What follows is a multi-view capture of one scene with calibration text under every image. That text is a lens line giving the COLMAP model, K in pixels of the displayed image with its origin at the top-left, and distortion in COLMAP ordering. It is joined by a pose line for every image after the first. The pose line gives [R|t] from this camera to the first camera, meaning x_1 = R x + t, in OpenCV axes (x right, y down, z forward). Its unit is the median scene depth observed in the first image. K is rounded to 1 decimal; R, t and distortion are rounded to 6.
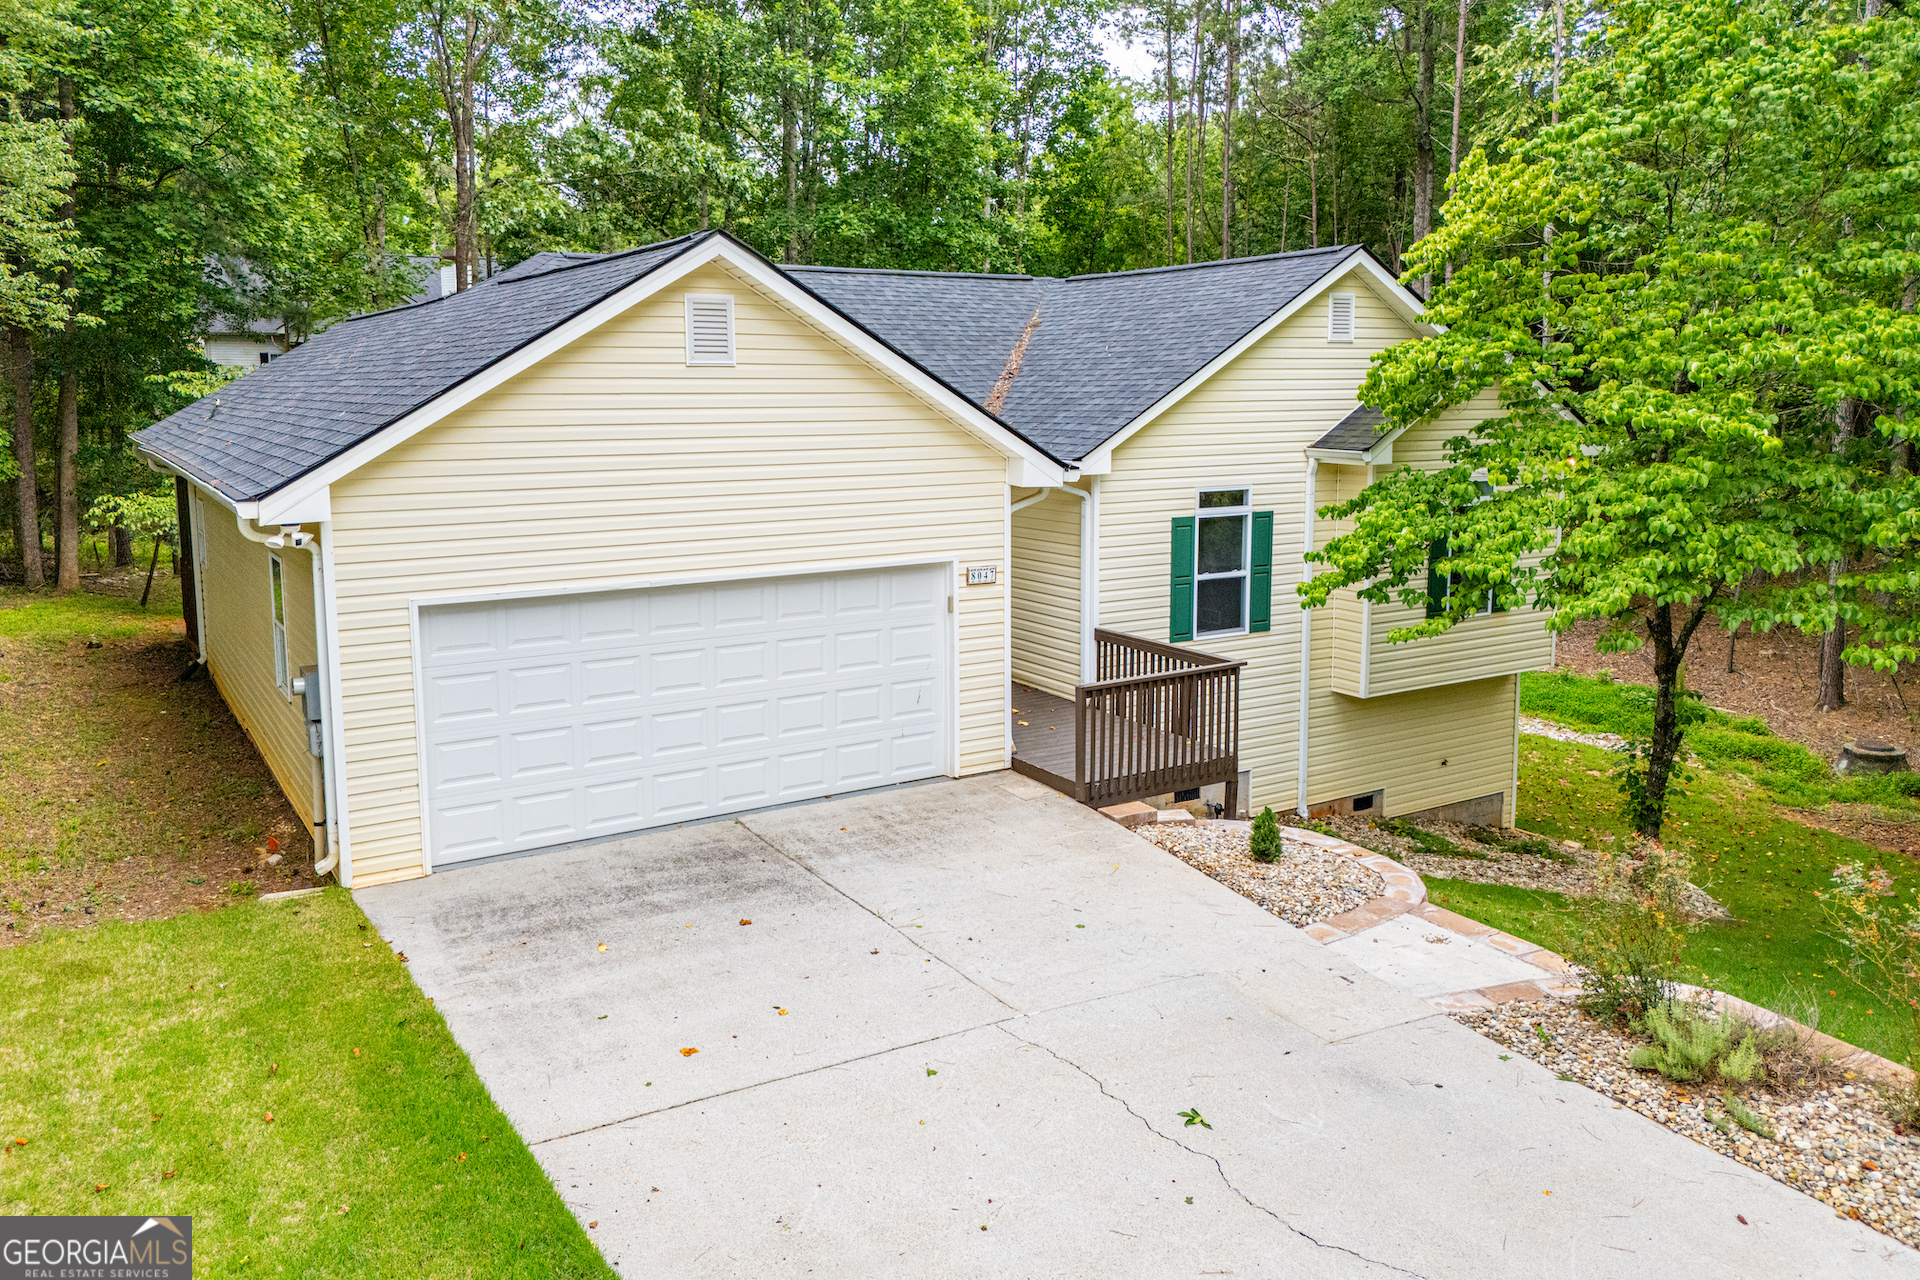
lens RADIAL K [[1497.5, 0, 950.3], [0, 1497.5, 566.8], [0, 0, 1]] dist [0.061843, -0.053783]
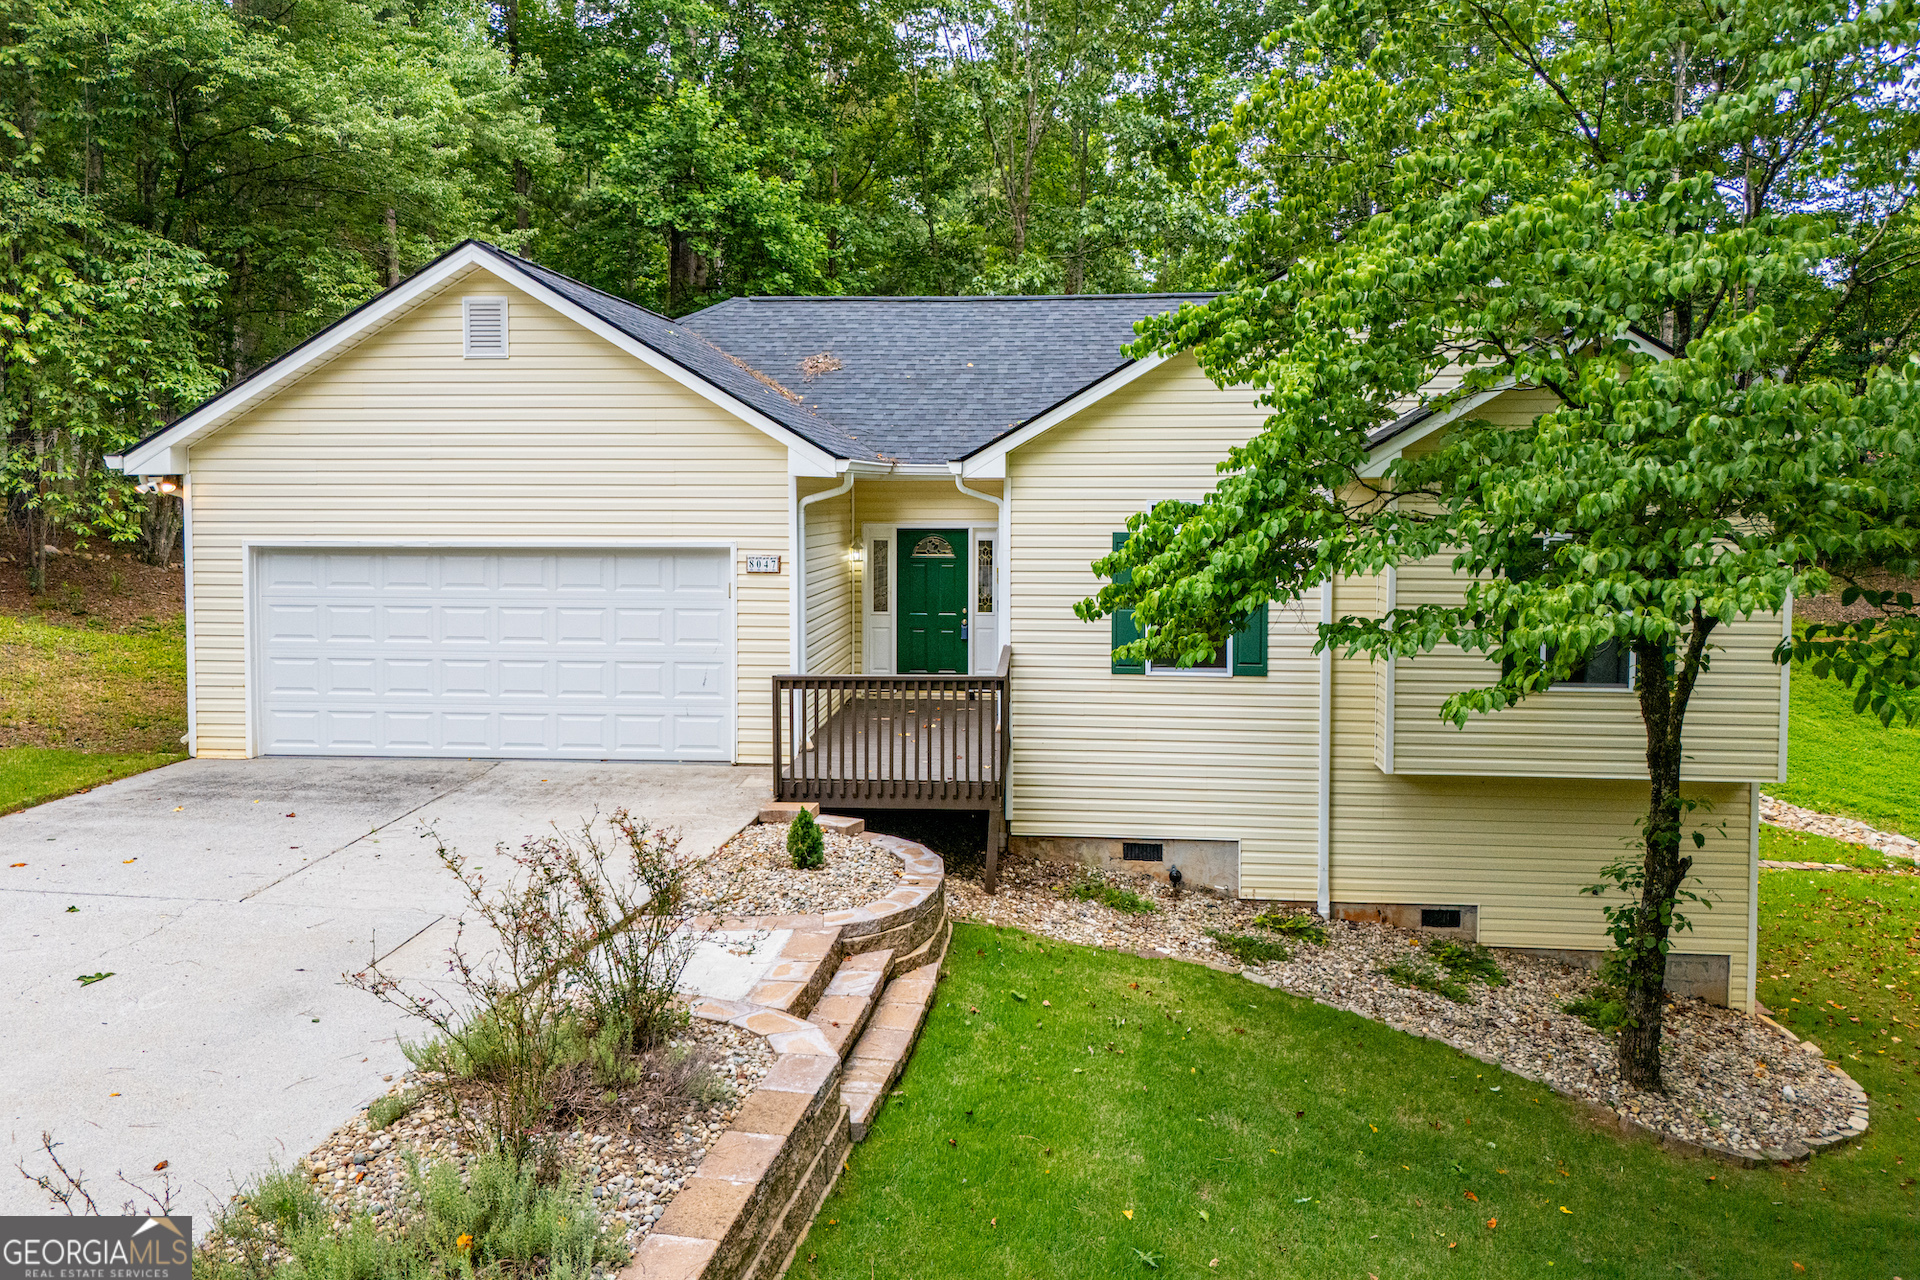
lens RADIAL K [[1497.5, 0, 950.3], [0, 1497.5, 566.8], [0, 0, 1]] dist [0.061843, -0.053783]
pose [[0.785057, 0.037922, -0.618262, 0.747574], [-0.082412, 0.995645, -0.043575, 0.041134], [0.613917, 0.085161, 0.784763, 0.288803]]
